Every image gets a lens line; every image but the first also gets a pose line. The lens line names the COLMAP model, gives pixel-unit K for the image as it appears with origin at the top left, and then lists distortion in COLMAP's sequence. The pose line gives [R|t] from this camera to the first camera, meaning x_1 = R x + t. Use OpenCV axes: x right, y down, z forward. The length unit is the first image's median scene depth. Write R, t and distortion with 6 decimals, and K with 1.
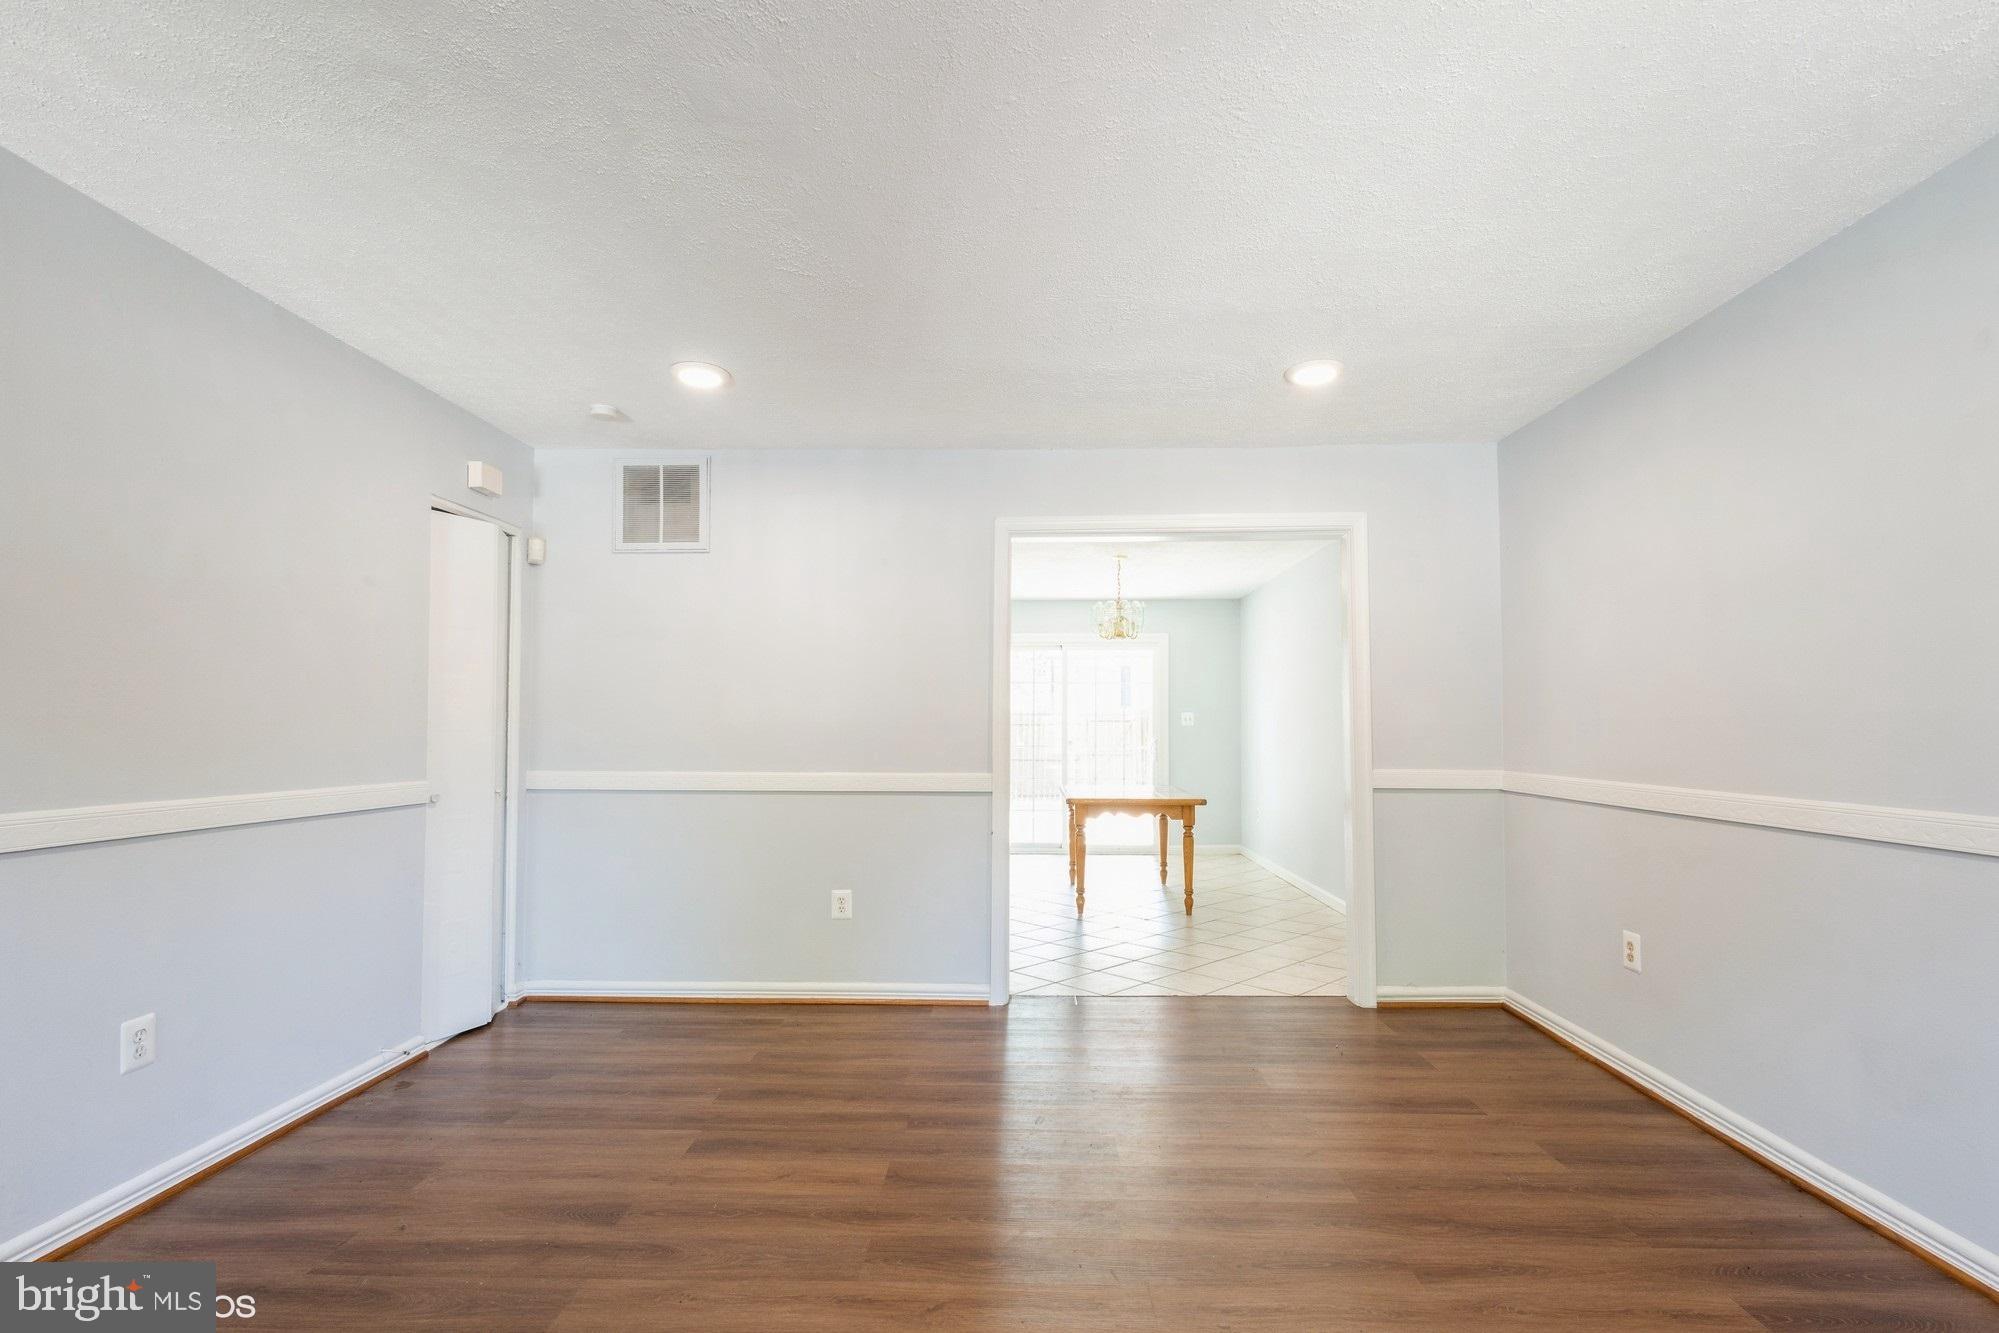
lens RADIAL K [[938.6, 0, 1001.0], [0, 938.6, 705.7], [0, 0, 1]] dist [0.009645, -0.000446]
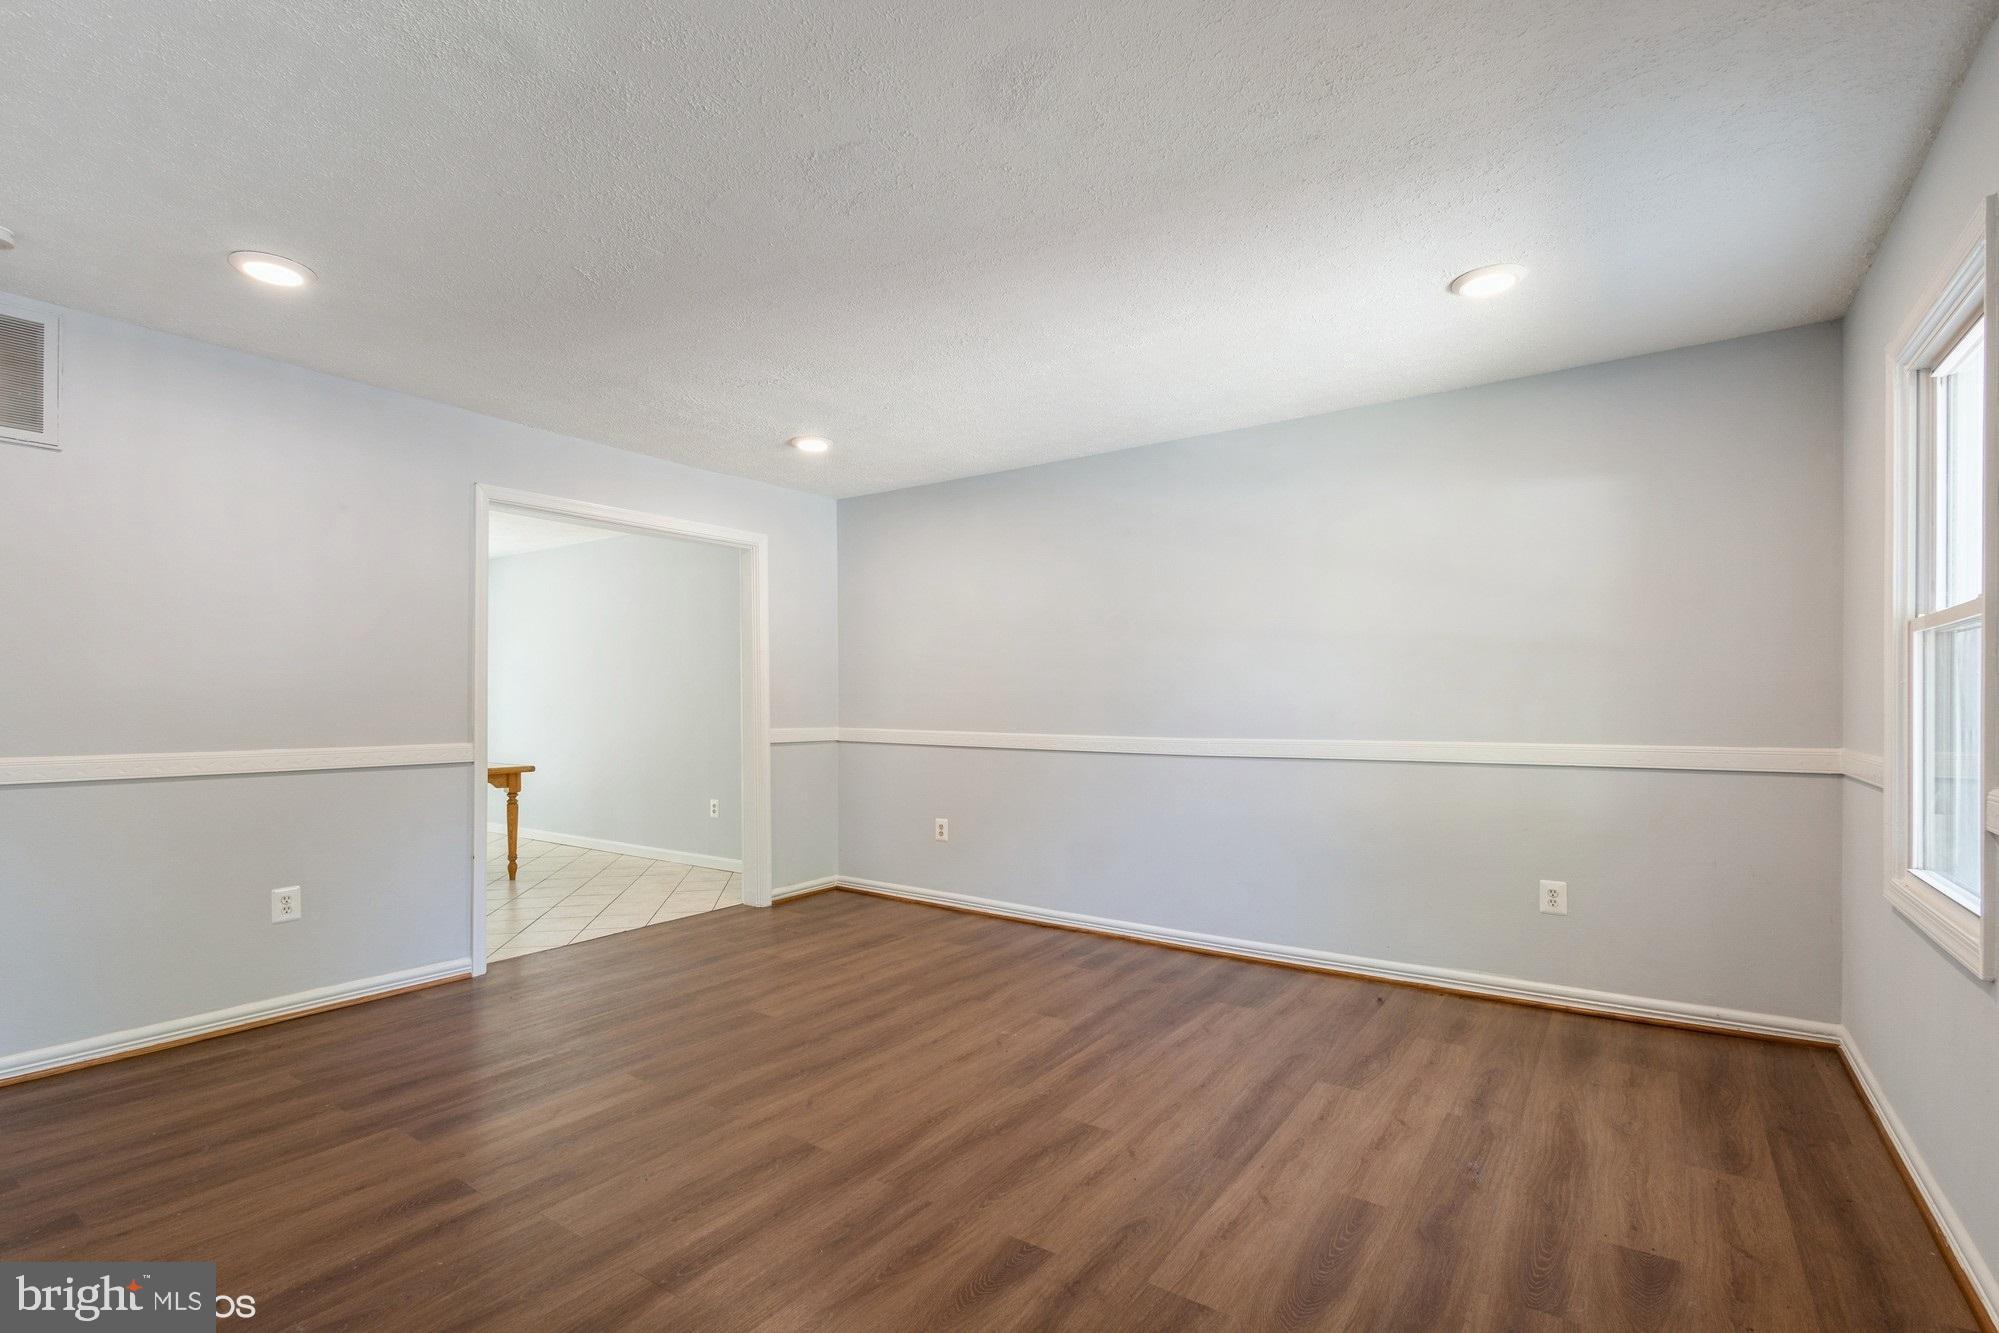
lens RADIAL K [[938.6, 0, 1001.0], [0, 938.6, 705.7], [0, 0, 1]] dist [0.009645, -0.000446]
pose [[0.544116, -0.004482, 0.838998, -0.548234], [-0.021594, 0.999580, 0.019344, 0.001840], [-0.838732, -0.028642, 0.543790, -0.000416]]
